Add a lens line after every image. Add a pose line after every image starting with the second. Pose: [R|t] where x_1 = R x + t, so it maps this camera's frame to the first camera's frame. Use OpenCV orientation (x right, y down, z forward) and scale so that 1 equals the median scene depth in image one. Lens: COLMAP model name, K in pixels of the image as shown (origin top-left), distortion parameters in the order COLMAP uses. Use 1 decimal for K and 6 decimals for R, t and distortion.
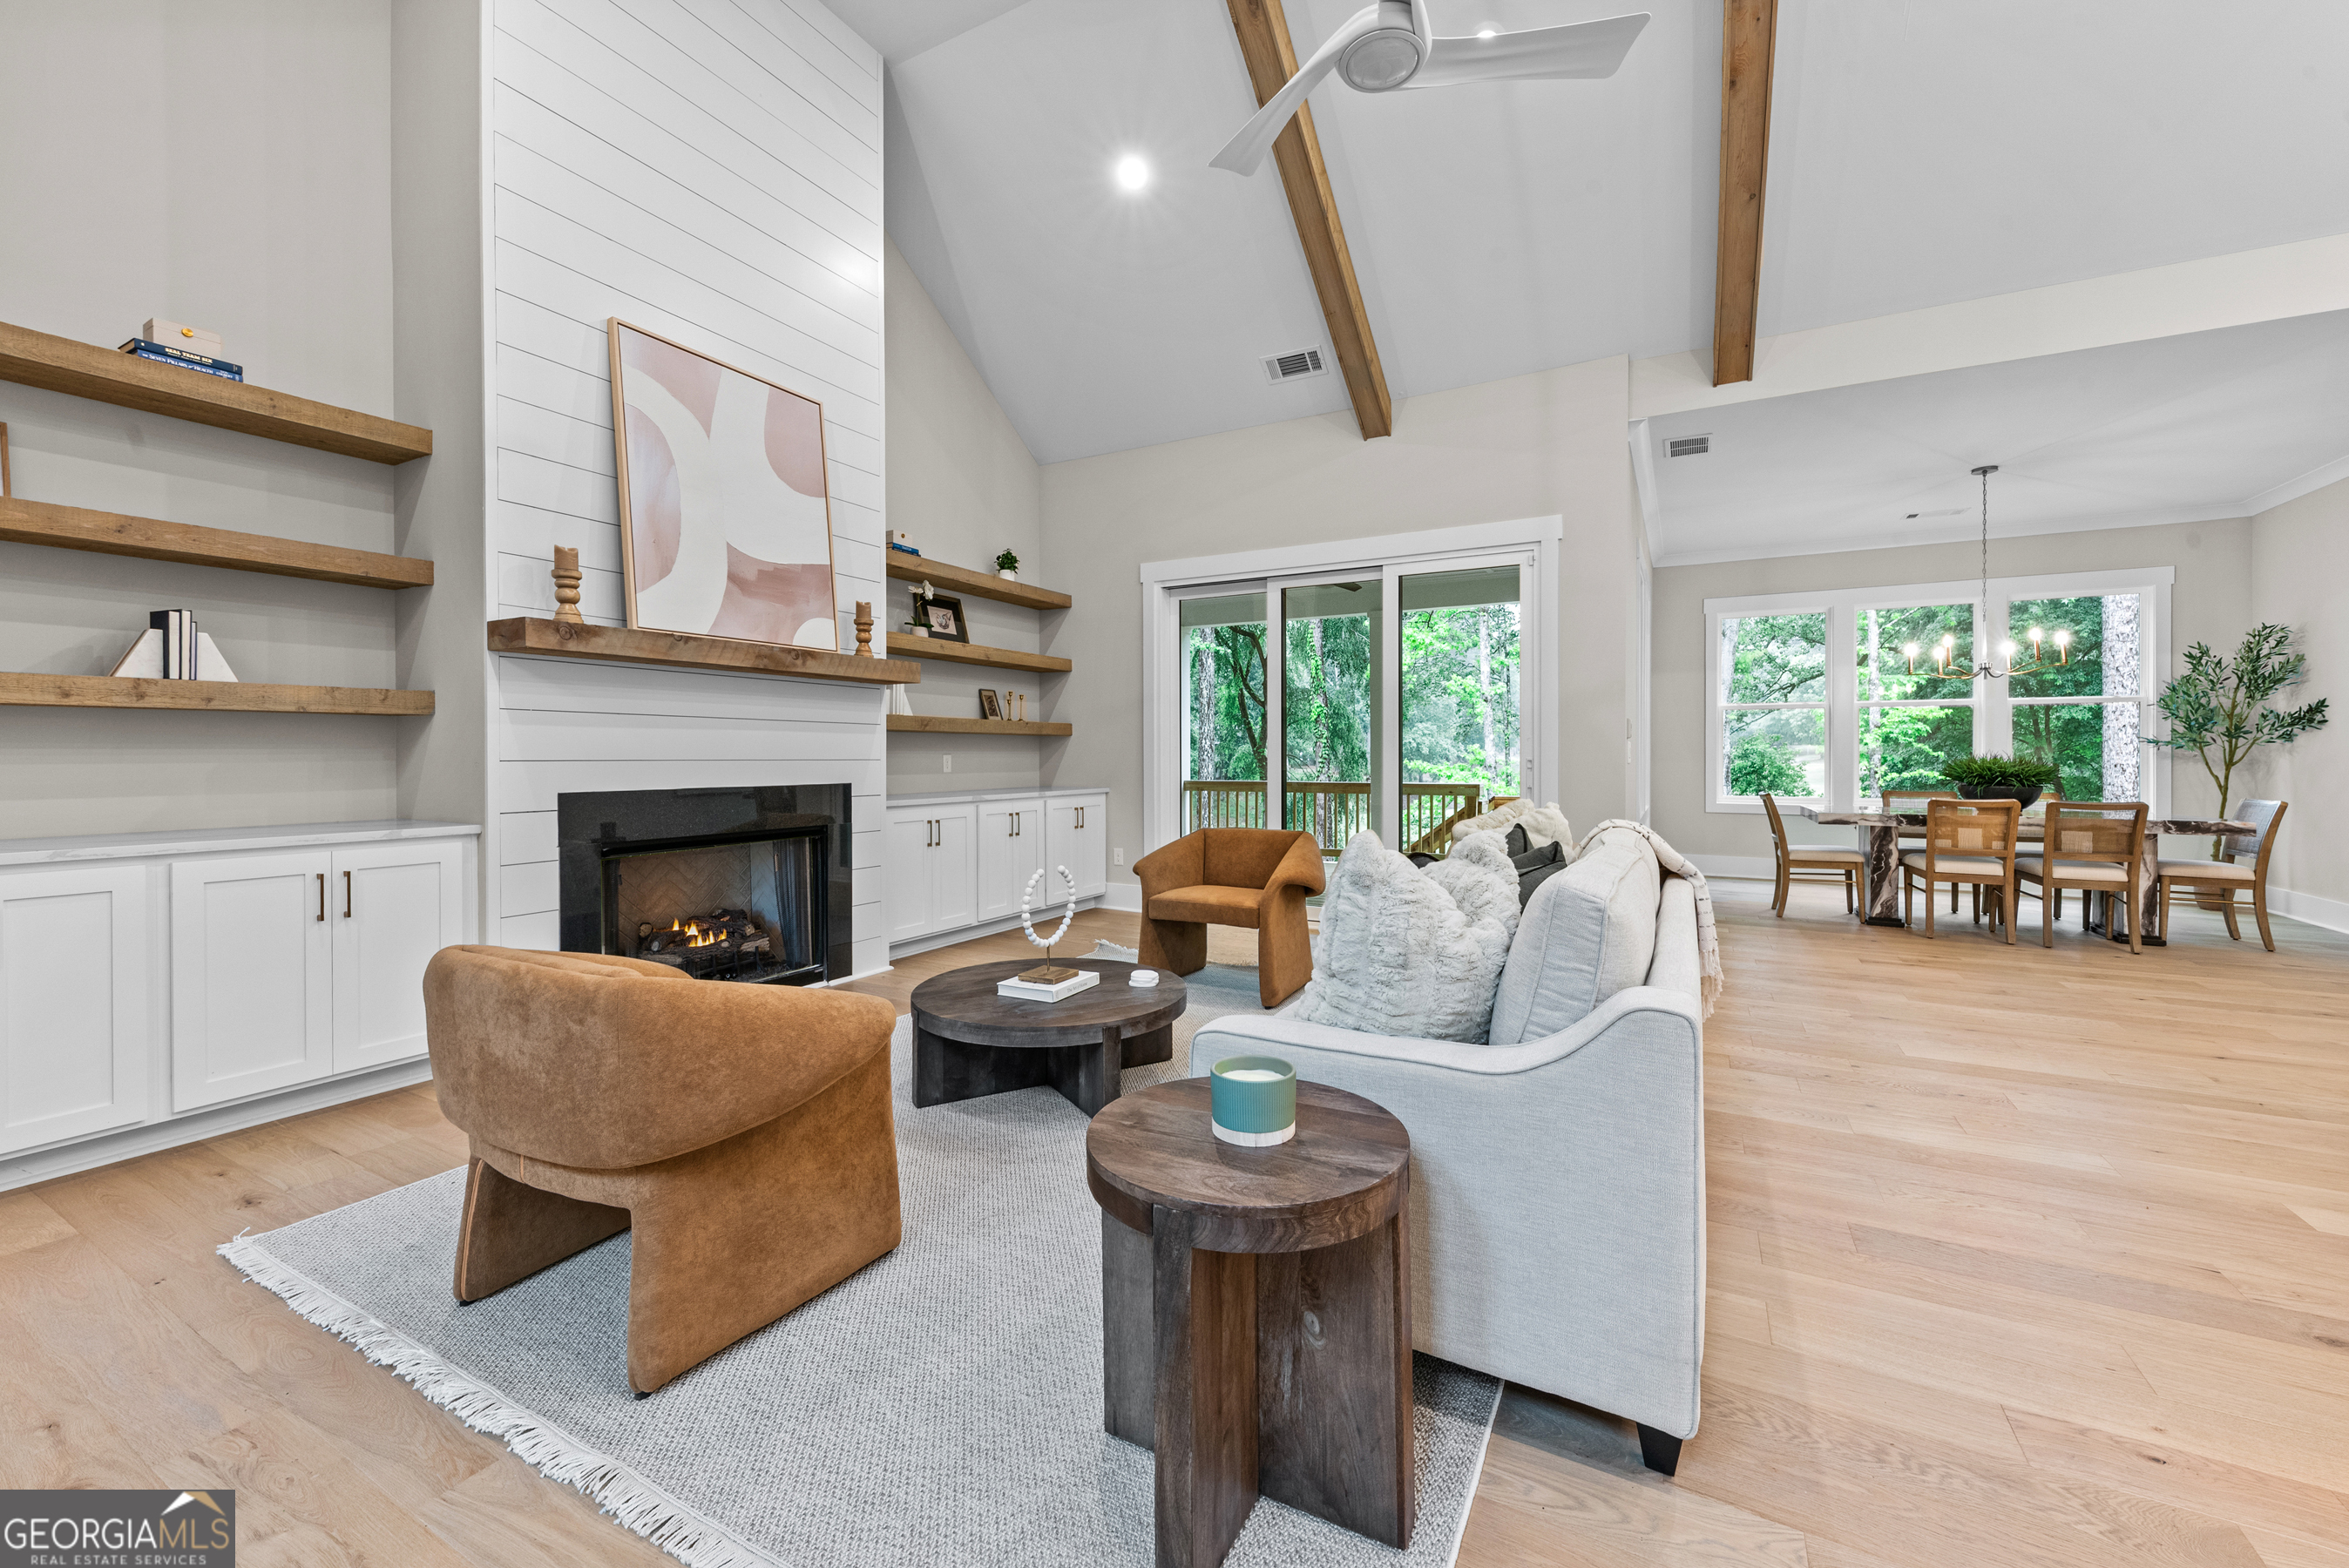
lens RADIAL K [[925.0, 0, 1183.1], [0, 925.0, 756.8], [0, 0, 1]] dist [0.007865, -0.002309]
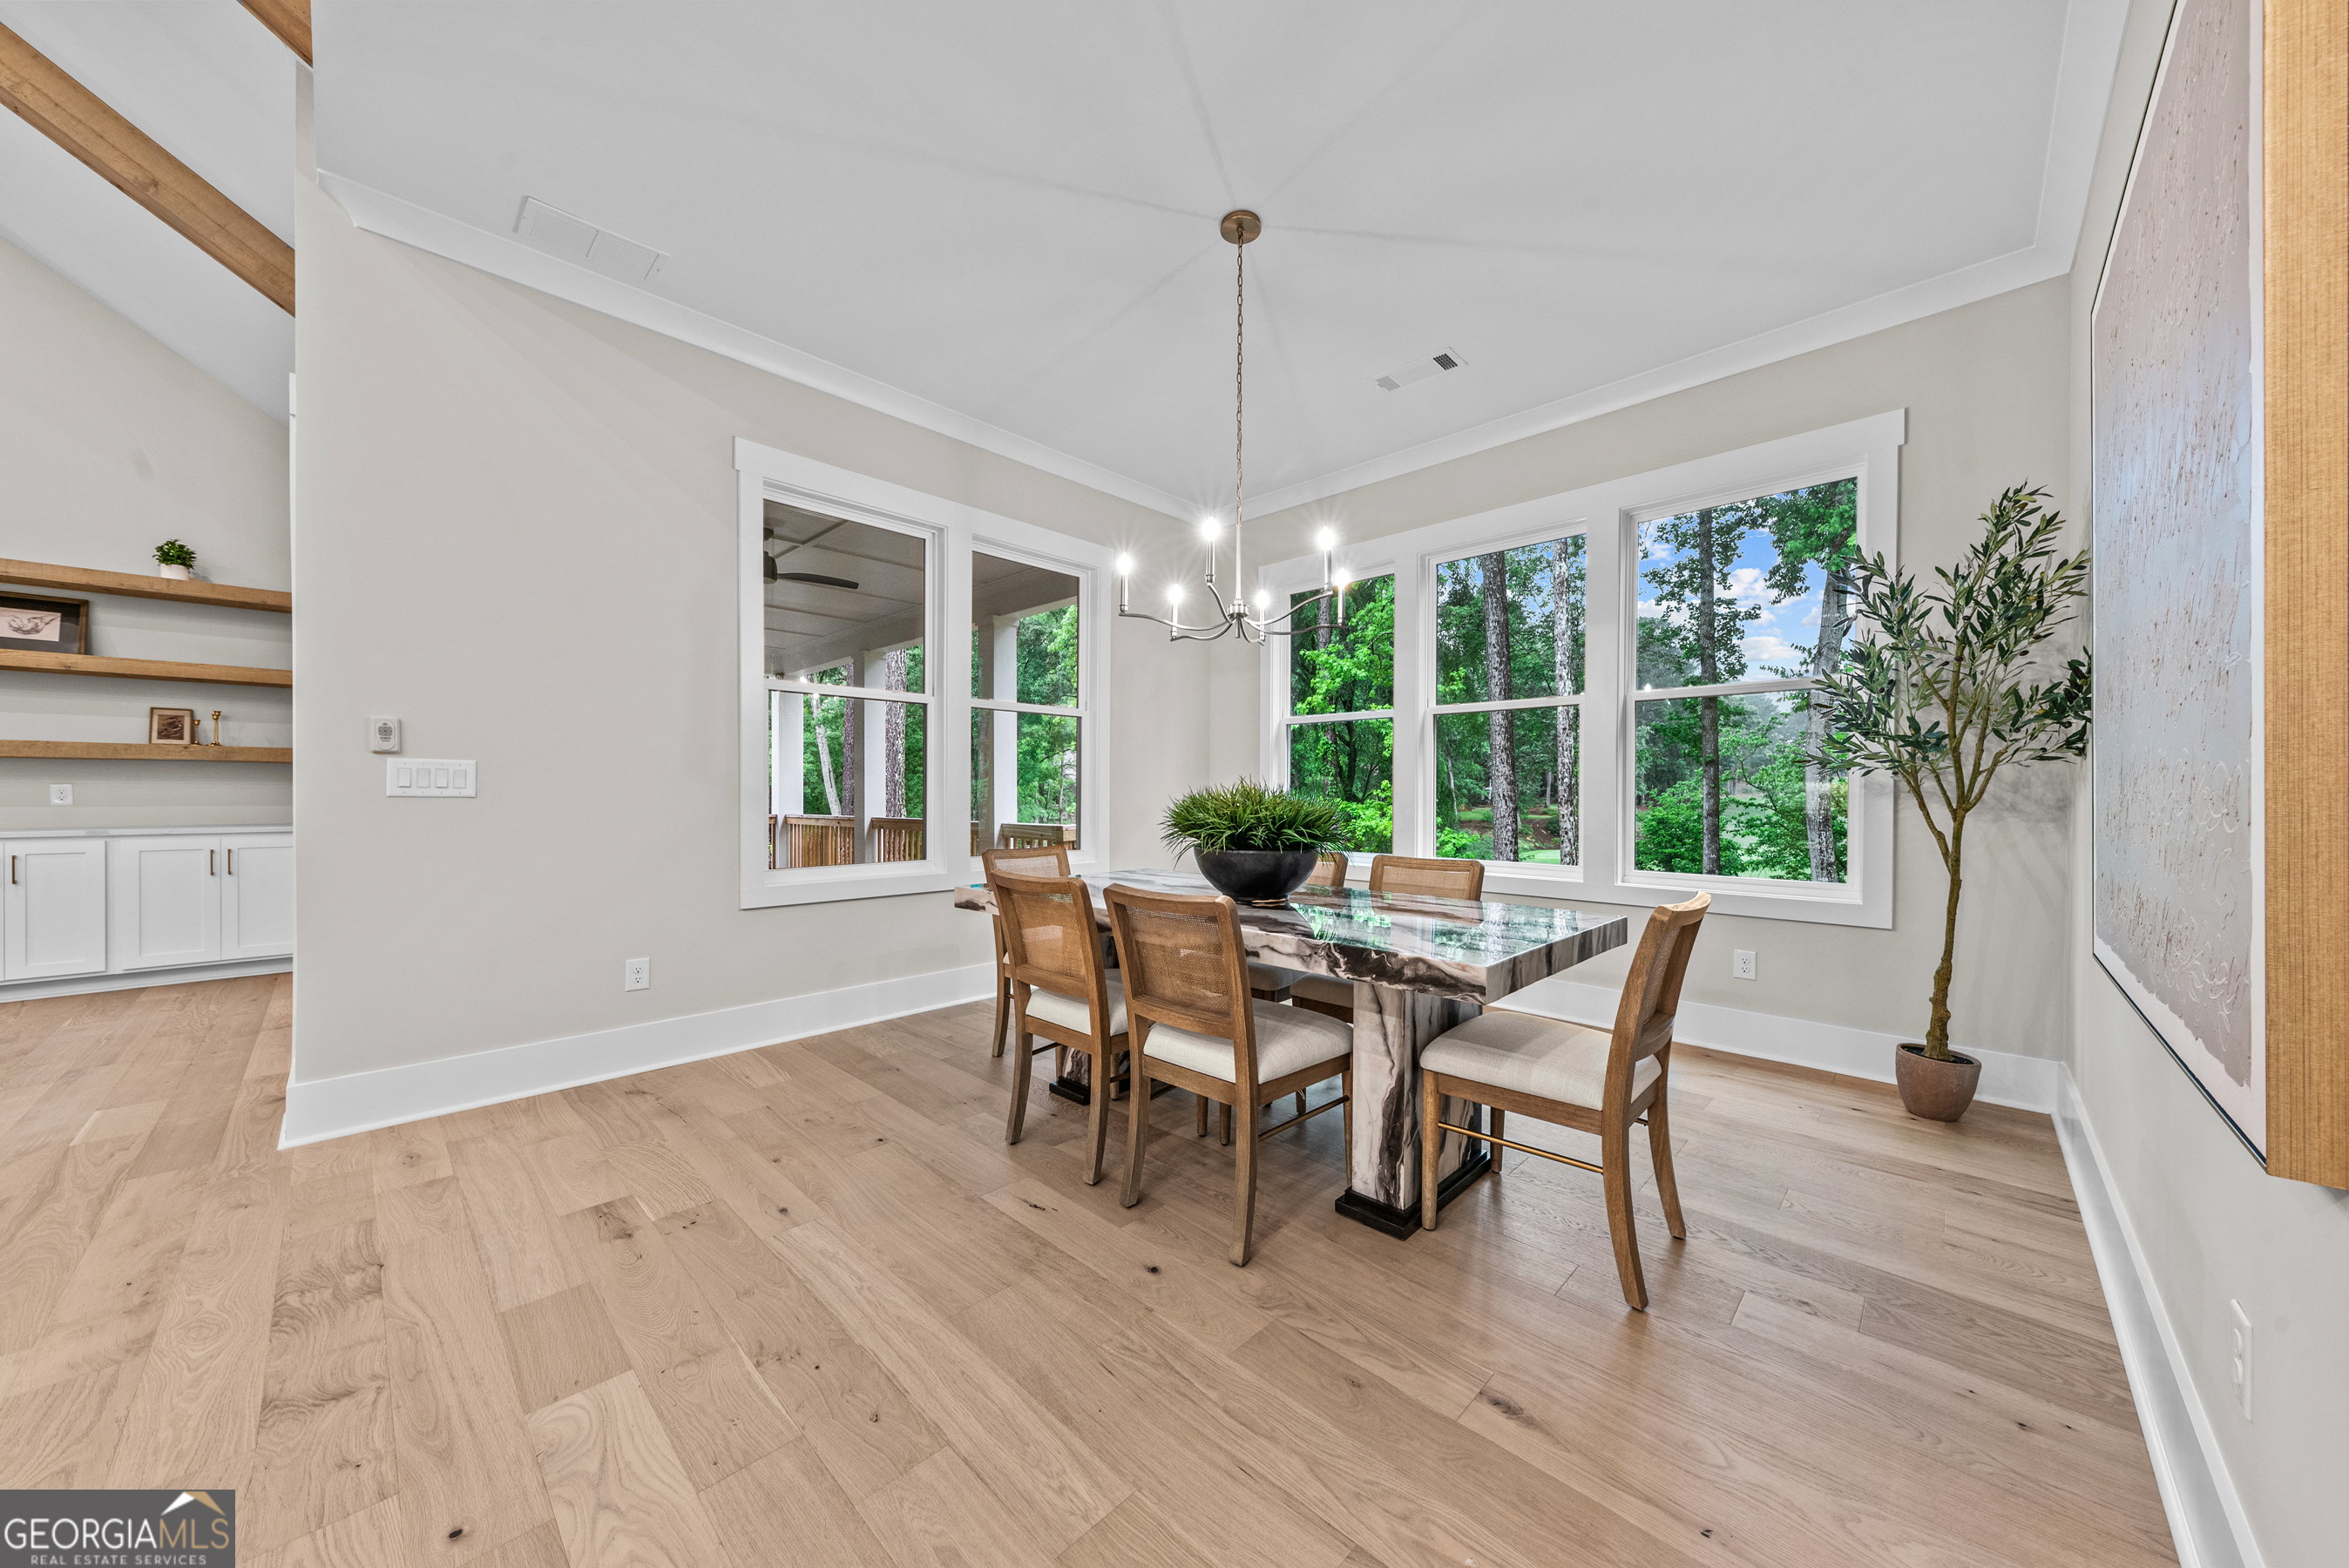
lens RADIAL K [[805.1, 0, 1179.3], [0, 805.1, 796.7], [0, 0, 1]] dist [0.010146, -0.002636]
pose [[0.965520, 0.004377, -0.260291, 0.988617], [-0.003729, 0.999989, 0.002983, 0.003402], [0.260301, -0.001910, 0.965526, 0.587308]]
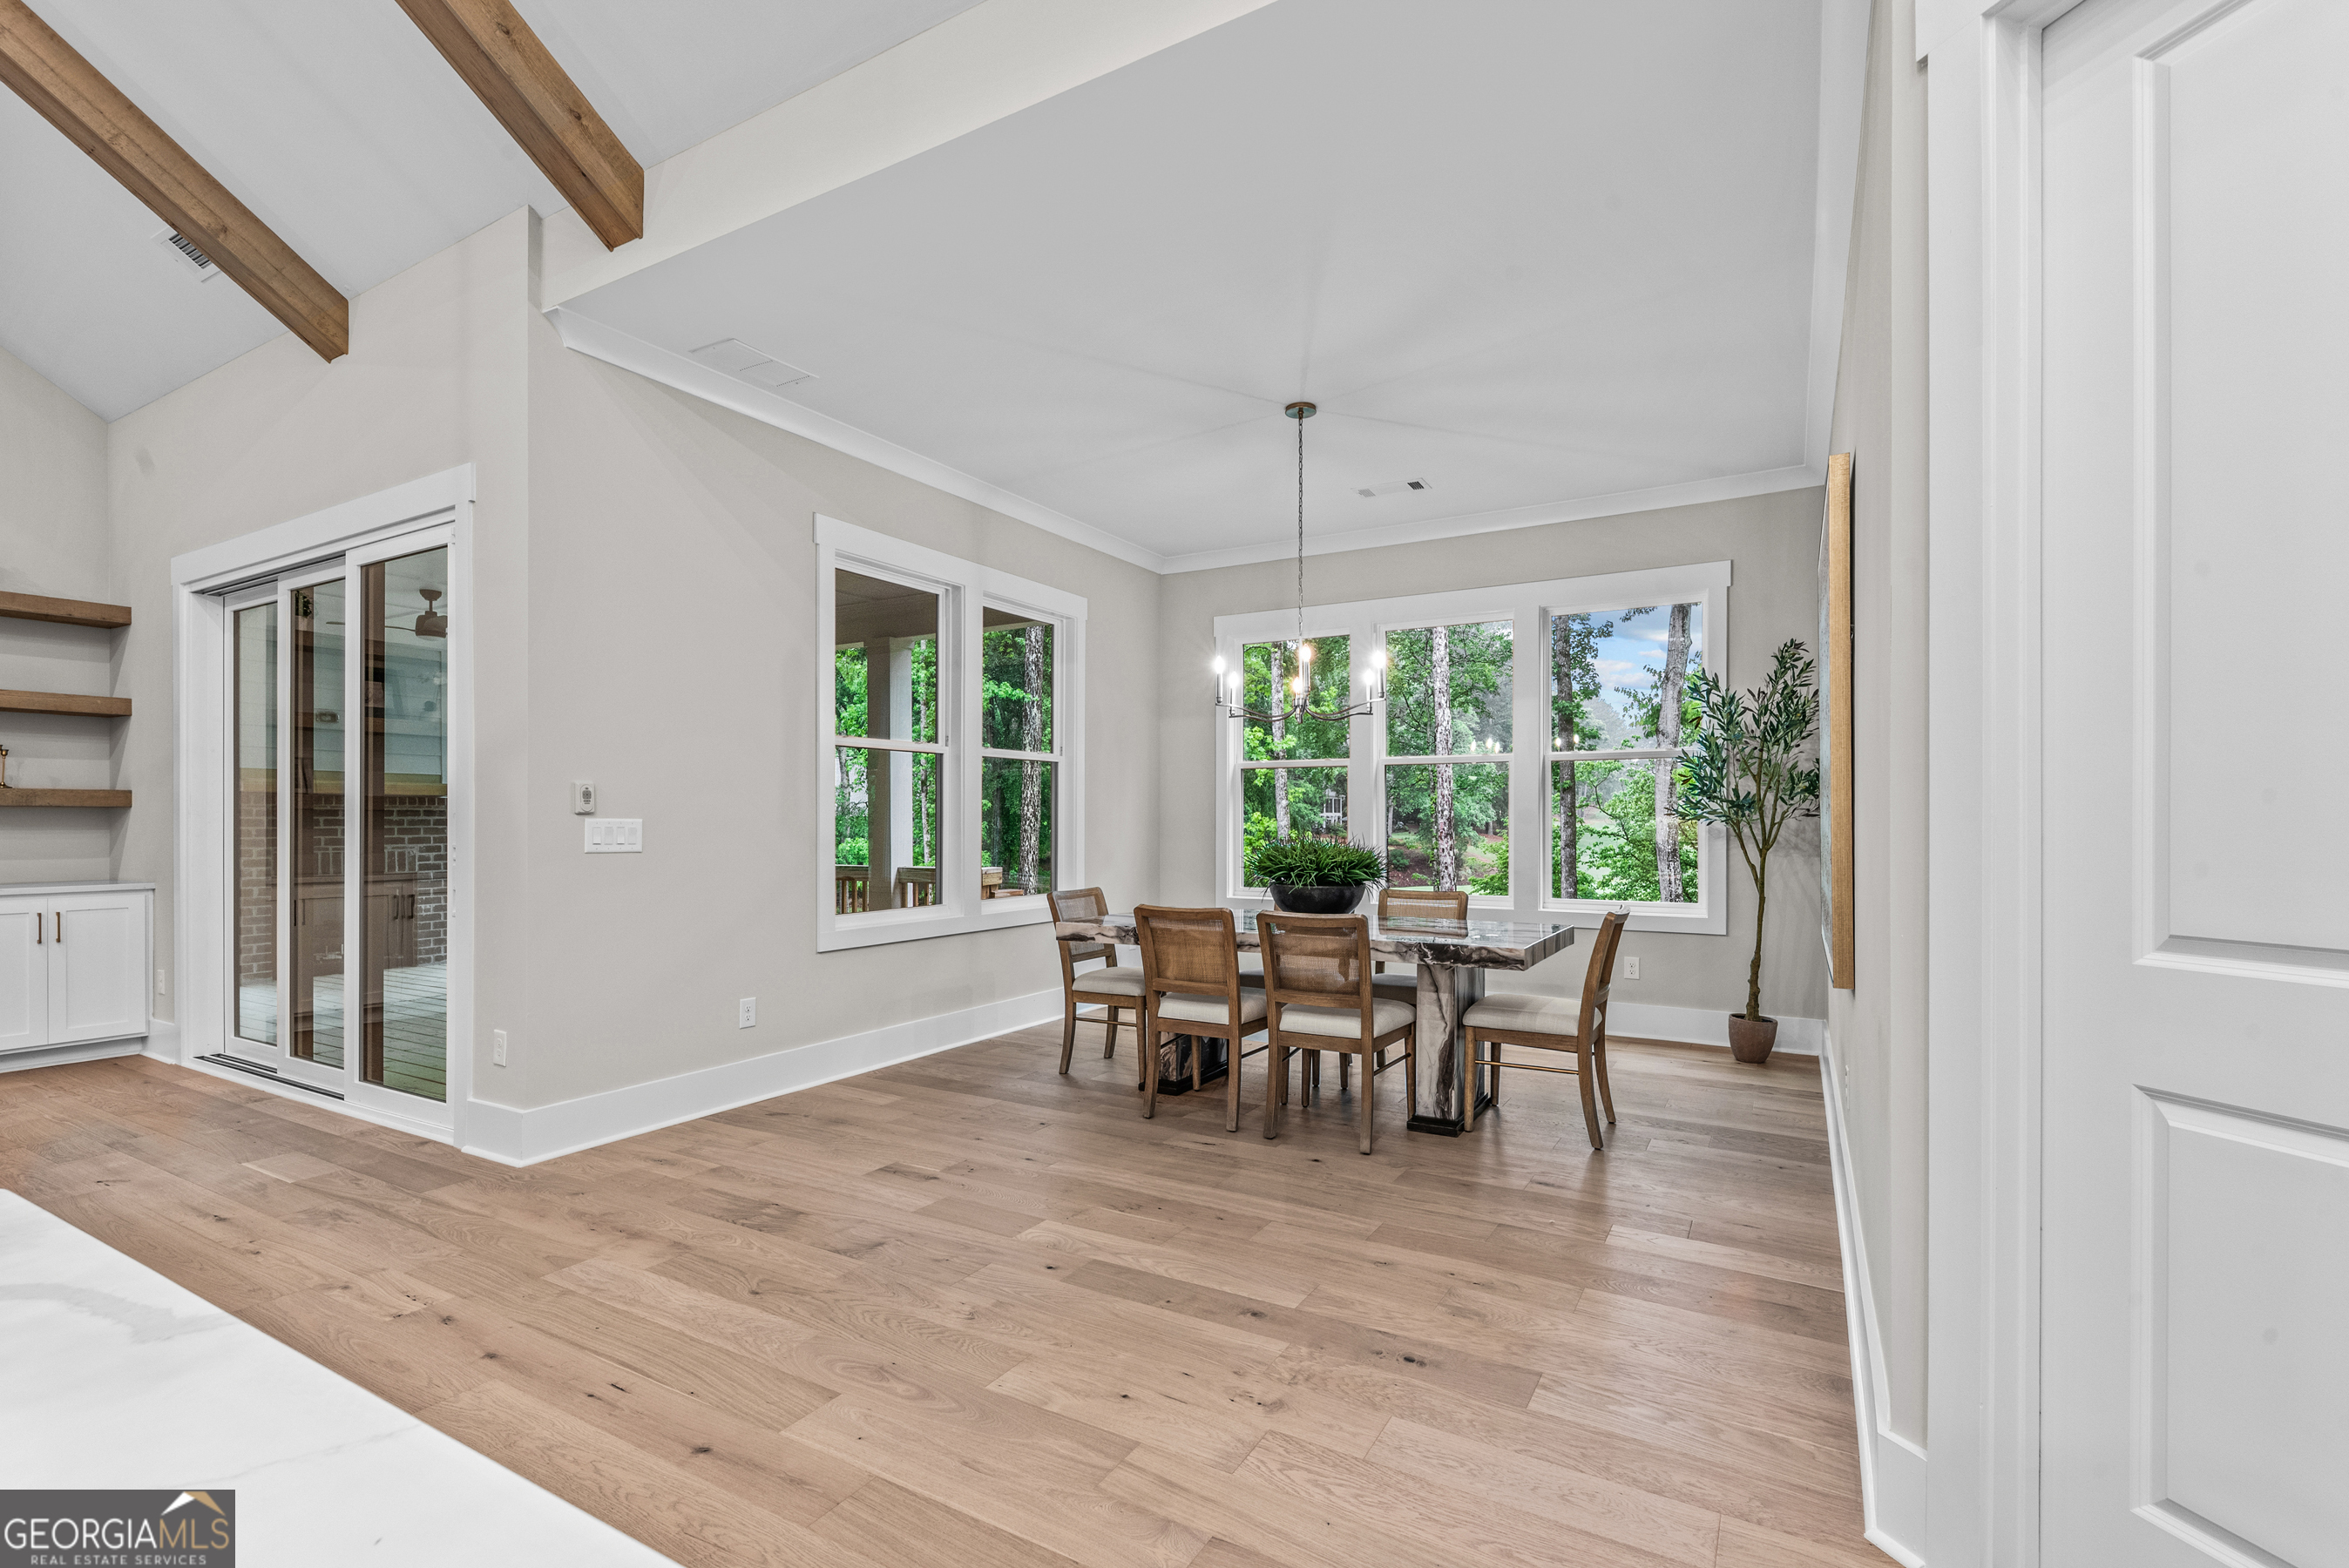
lens RADIAL K [[1047.9, 0, 1192.3], [0, 1047.9, 819.1], [0, 0, 1]] dist [0.009574, -0.001879]
pose [[0.999848, -0.001175, -0.017419, 0.832947], [0.001119, 0.999994, -0.003252, -0.012482], [0.017422, 0.003232, 0.999843, 0.257538]]
